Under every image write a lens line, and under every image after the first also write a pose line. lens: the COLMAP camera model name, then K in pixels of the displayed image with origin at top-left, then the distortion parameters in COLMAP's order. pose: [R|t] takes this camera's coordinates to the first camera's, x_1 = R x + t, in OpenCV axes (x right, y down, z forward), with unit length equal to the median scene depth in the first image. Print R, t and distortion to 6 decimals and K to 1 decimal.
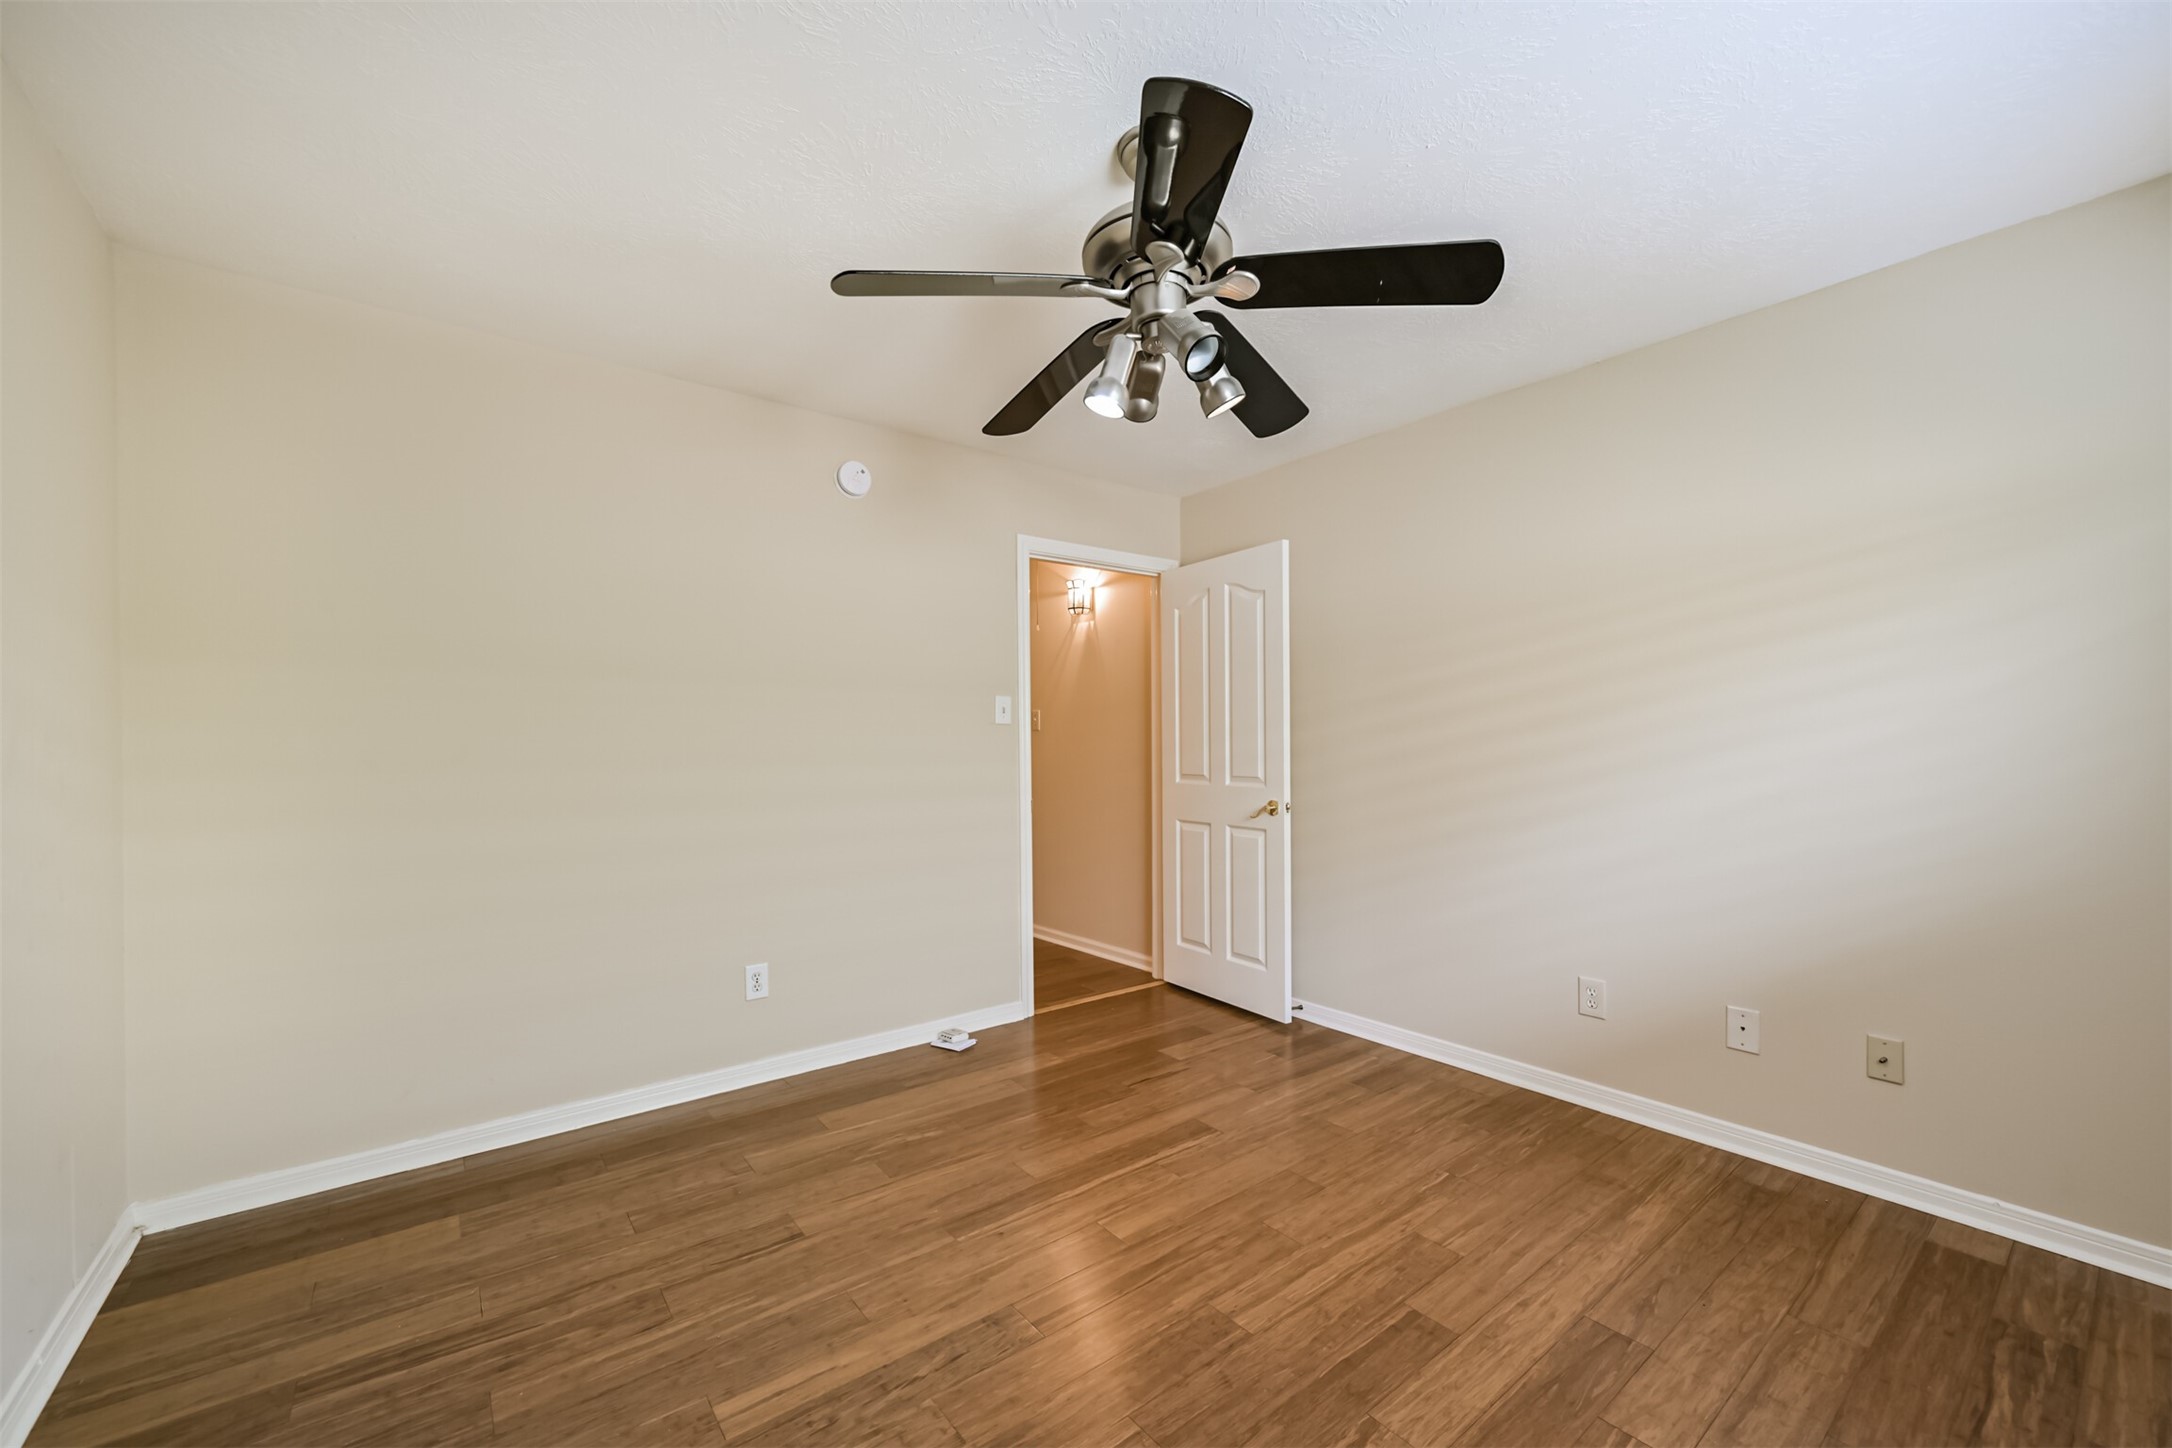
lens RADIAL K [[847.1, 0, 1079.6], [0, 847.1, 734.1], [0, 0, 1]] dist [0.007356, 0.000143]
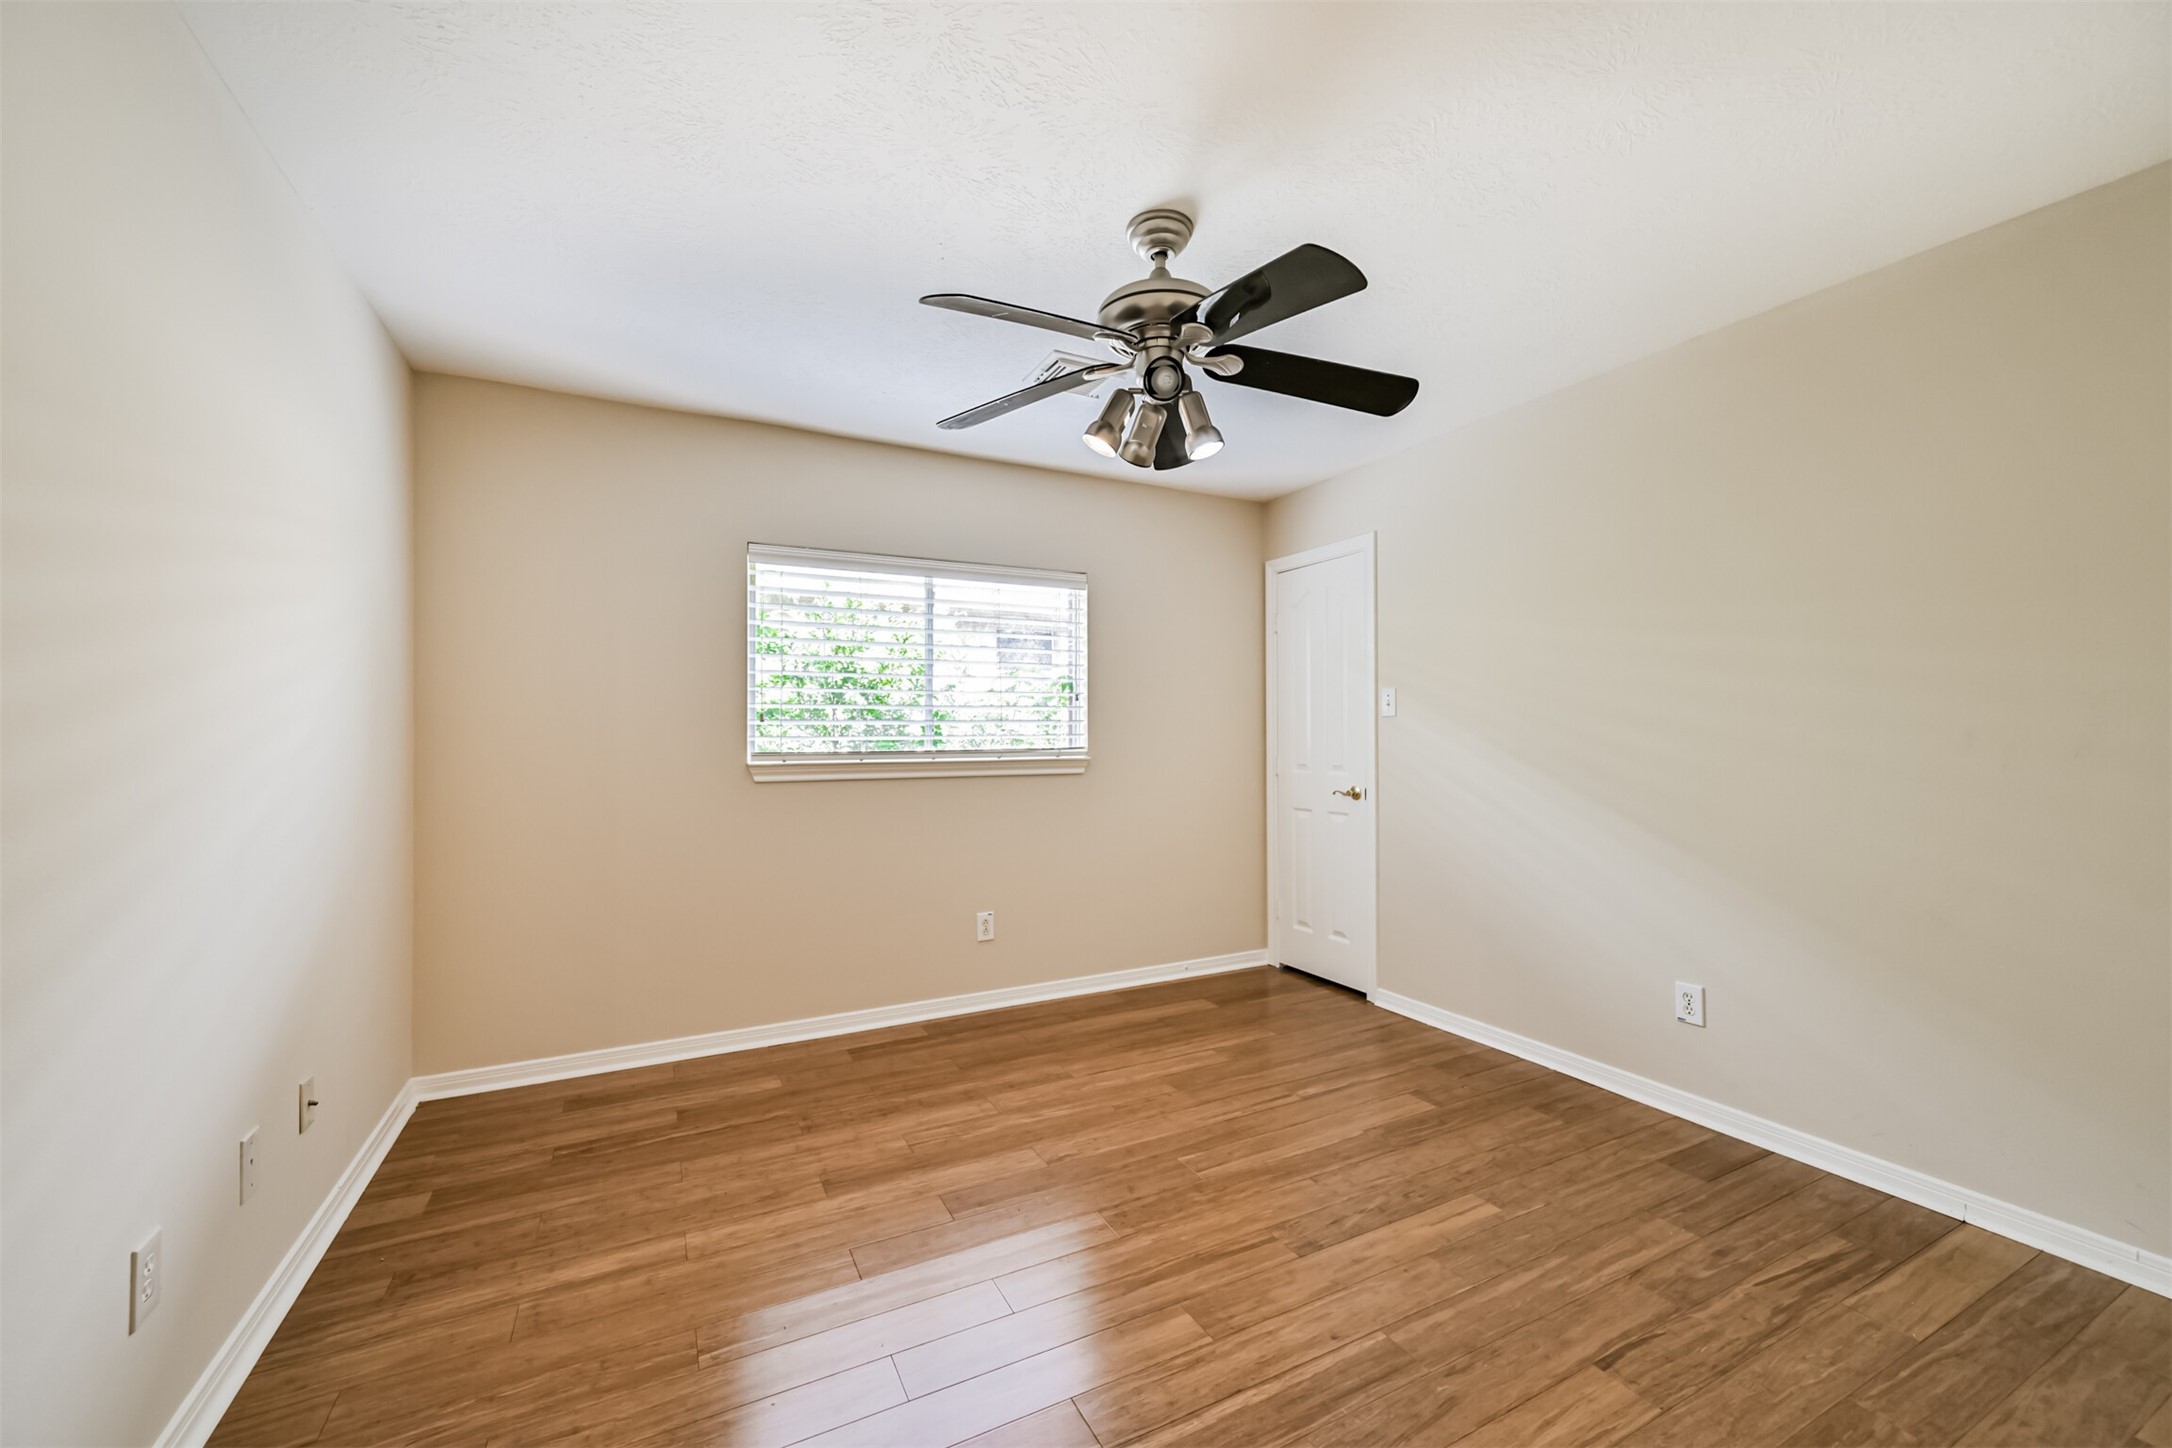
lens RADIAL K [[847.1, 0, 1083.2], [0, 847.1, 731.6], [0, 0, 1]] dist [0.007356, 0.000143]
pose [[-0.984159, 0.009758, 0.177017, -0.006935], [0.006983, 0.999843, -0.016291, 0.019454], [-0.177148, -0.014797, -0.984073, 2.120980]]
